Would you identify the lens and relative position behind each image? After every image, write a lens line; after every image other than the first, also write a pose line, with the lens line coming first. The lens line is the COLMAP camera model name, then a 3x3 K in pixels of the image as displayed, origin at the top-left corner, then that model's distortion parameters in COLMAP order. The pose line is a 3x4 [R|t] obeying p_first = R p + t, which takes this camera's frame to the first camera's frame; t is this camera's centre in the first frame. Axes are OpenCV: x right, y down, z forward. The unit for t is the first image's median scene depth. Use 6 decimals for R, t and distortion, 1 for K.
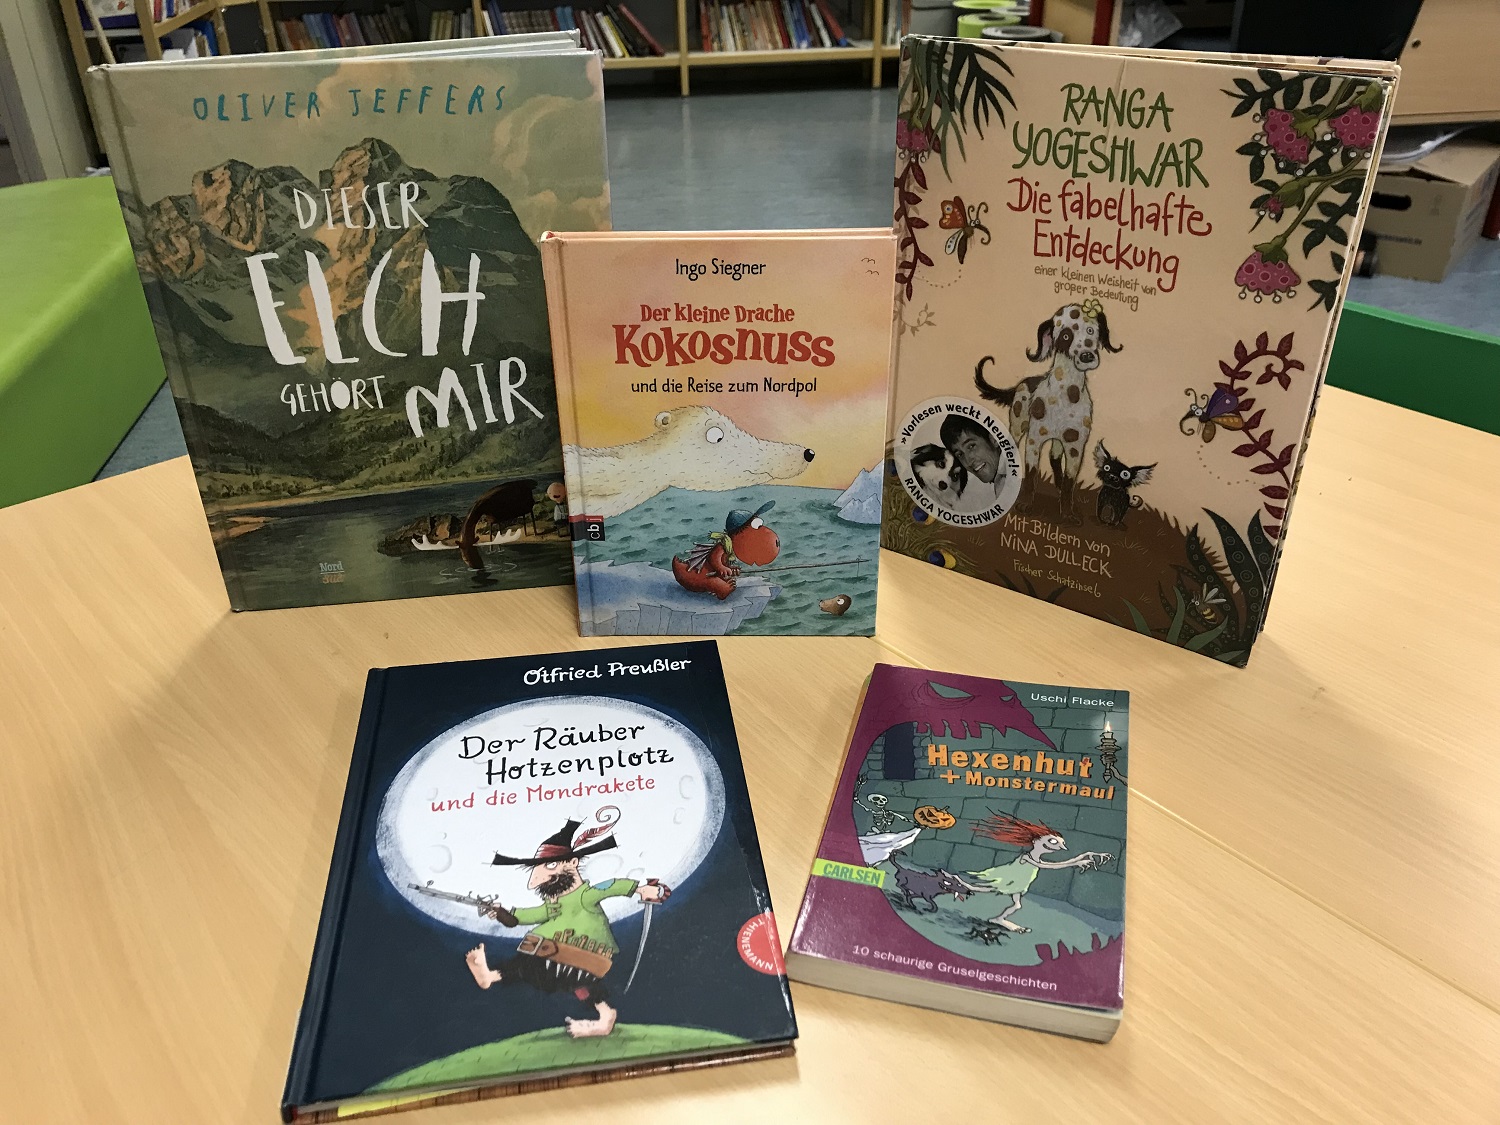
lens RADIAL K [[1233.2, 0, 750.0], [0, 1233.2, 562.5], [0, 0, 1]] dist [0.051427, -0.065871]
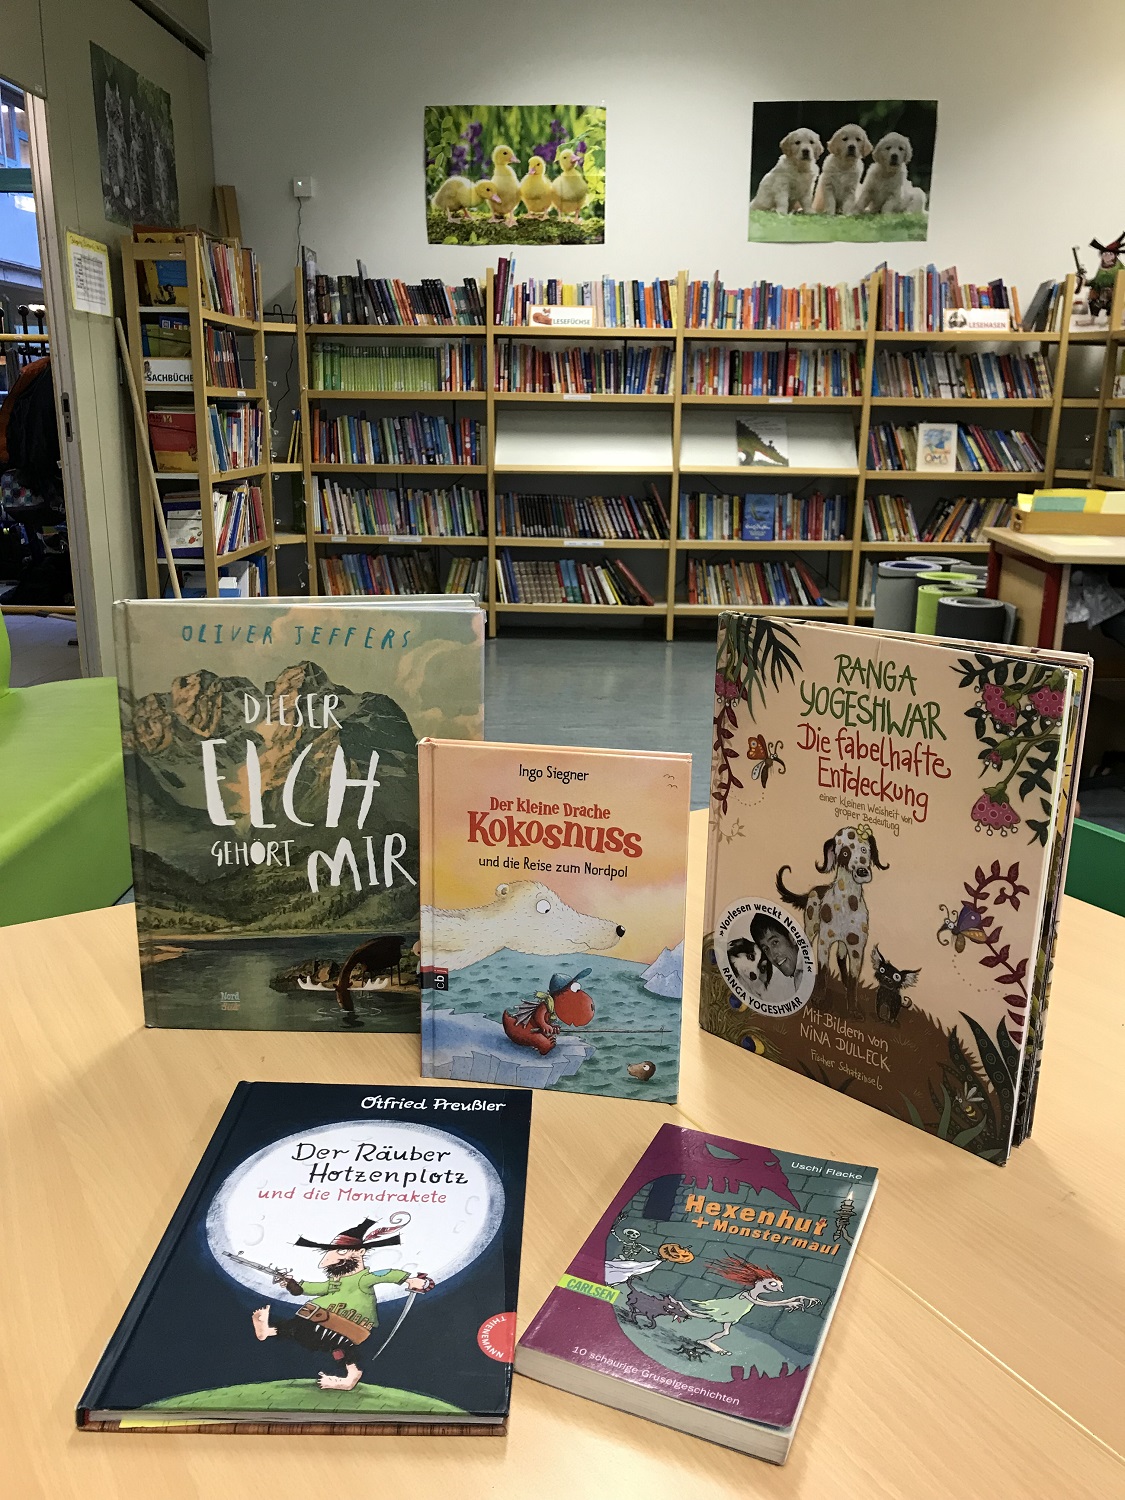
lens RADIAL K [[1233.2, 0, 562.5], [0, 1233.2, 750.0], [0, 0, 1]] dist [0.051427, -0.065871]
pose [[0.987862, 0.071424, -0.137943, 0.151282], [-0.105576, 0.960105, -0.258943, 0.061227], [0.113945, 0.270363, 0.955992, -0.200732]]
